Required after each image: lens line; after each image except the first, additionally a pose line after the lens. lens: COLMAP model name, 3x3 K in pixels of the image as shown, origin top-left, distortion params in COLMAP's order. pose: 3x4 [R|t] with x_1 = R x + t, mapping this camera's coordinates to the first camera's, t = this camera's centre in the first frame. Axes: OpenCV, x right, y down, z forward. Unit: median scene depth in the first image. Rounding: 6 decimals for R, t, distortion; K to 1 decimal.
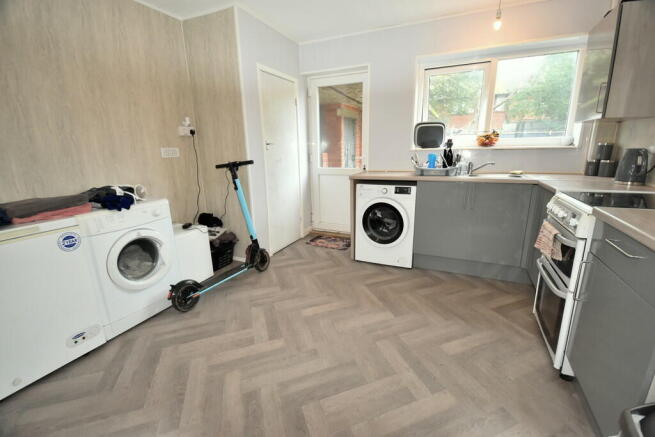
lens RADIAL K [[290.2, 0, 327.5], [0, 290.2, 218.5], [0, 0, 1]] dist [0.000068, -0.000188]
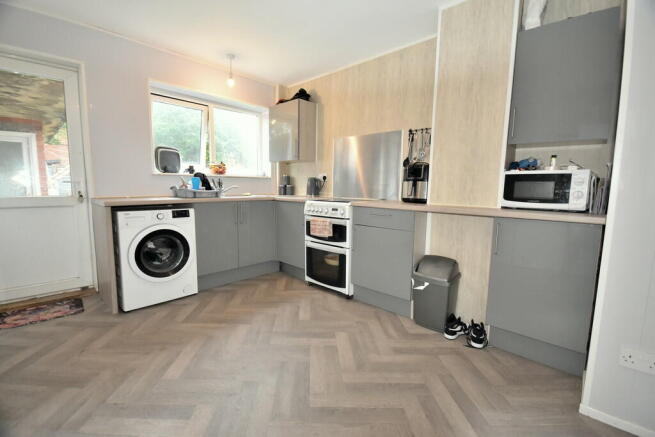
lens RADIAL K [[290.2, 0, 327.5], [0, 290.2, 218.5], [0, 0, 1]] dist [0.000068, -0.000188]
pose [[0.309201, -0.085315, 0.947162, -0.483226], [0.207800, 0.977962, 0.020253, -0.000861], [-0.928016, 0.190558, 0.320115, 0.245102]]
